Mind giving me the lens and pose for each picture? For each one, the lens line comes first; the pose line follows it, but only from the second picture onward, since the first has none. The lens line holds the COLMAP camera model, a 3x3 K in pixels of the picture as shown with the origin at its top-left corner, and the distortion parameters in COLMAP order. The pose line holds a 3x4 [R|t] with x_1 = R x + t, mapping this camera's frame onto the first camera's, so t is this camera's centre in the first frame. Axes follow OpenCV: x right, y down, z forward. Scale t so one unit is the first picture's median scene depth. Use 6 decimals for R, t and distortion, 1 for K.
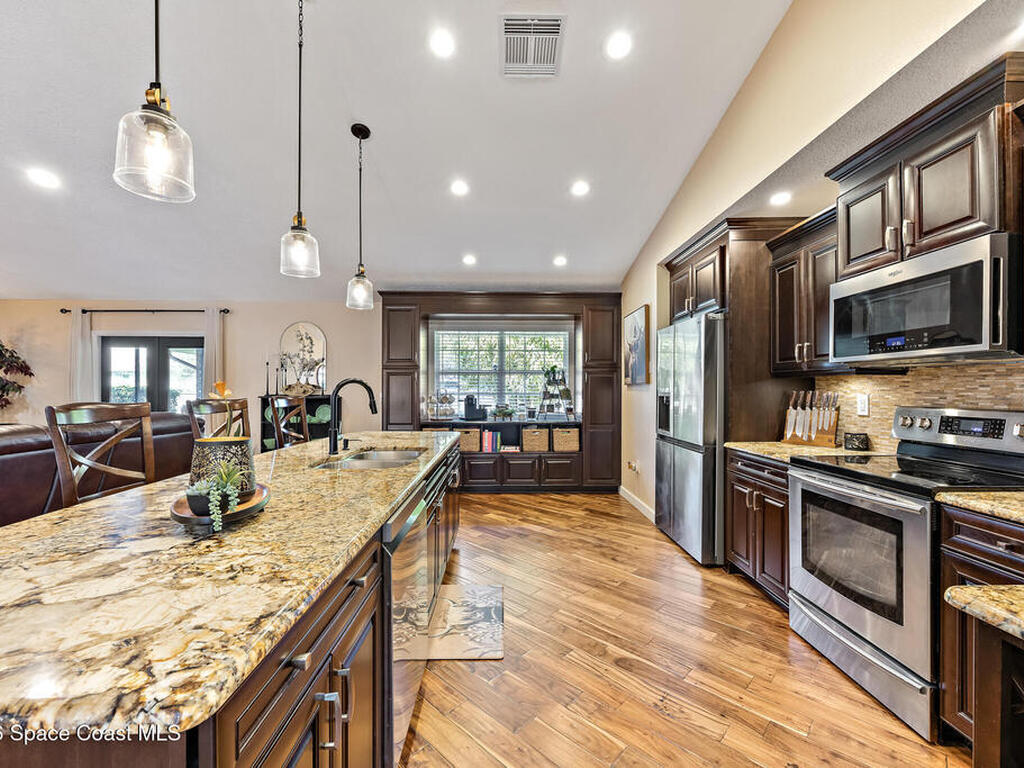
lens RADIAL K [[440.1, 0, 506.2], [0, 440.1, 390.5], [0, 0, 1]] dist [-0.002074, -0.000355]
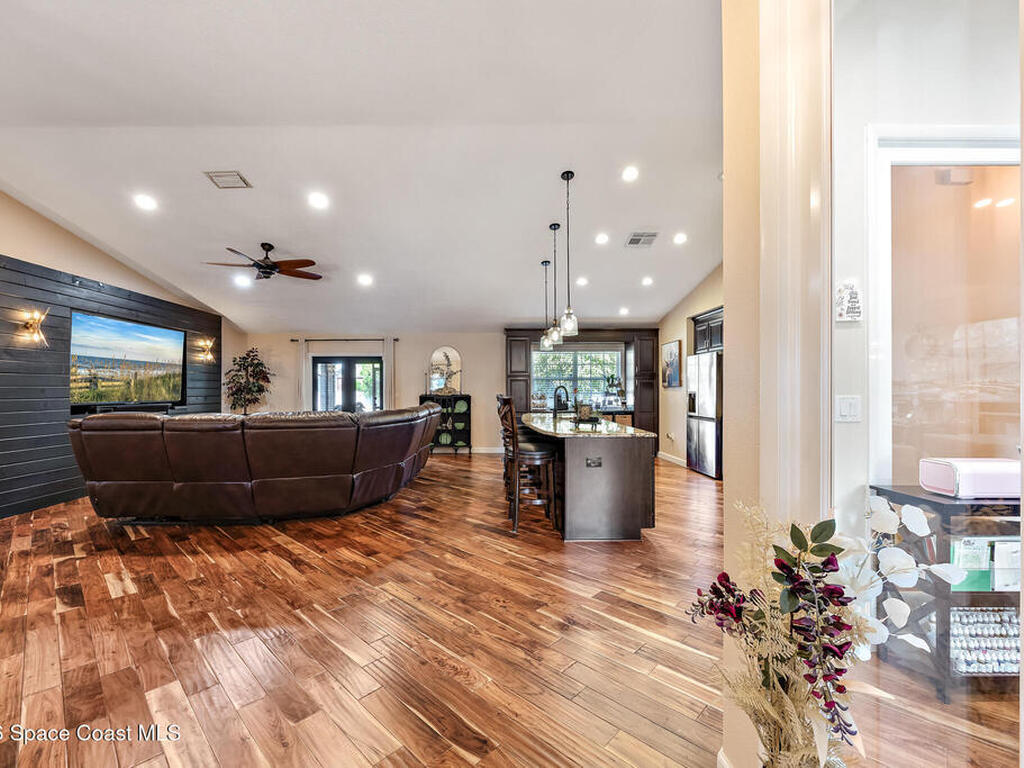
lens RADIAL K [[440.1, 0, 506.2], [0, 440.1, 390.5], [0, 0, 1]] dist [-0.002074, -0.000355]
pose [[0.999954, -0.005003, 0.008222, -0.596433], [0.005011, 0.999987, -0.000914, -0.003326], [-0.008217, 0.000955, 0.999966, -1.137375]]
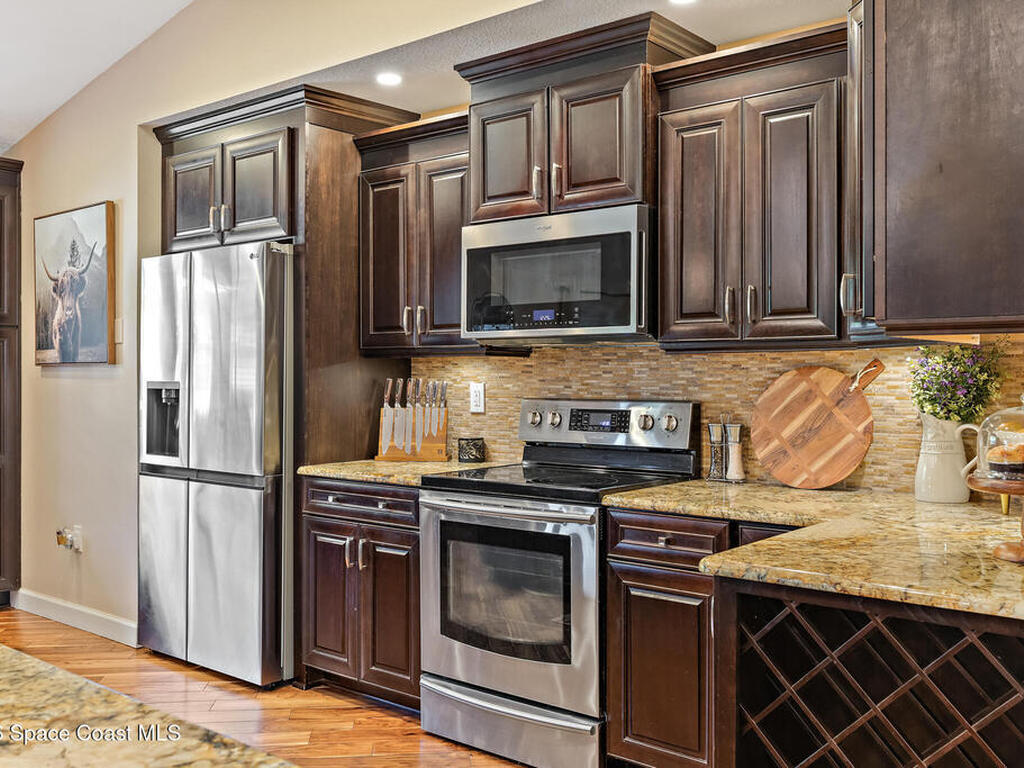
lens RADIAL K [[973.1, 0, 512.8], [0, 973.1, 381.1], [0, 0, 1]] dist [-0.004538, -0.009929]
pose [[0.648238, -0.003939, 0.761428, -0.343231], [0.001120, 0.999990, 0.004220, -0.000796], [-0.761437, -0.001883, 0.648236, -0.060287]]
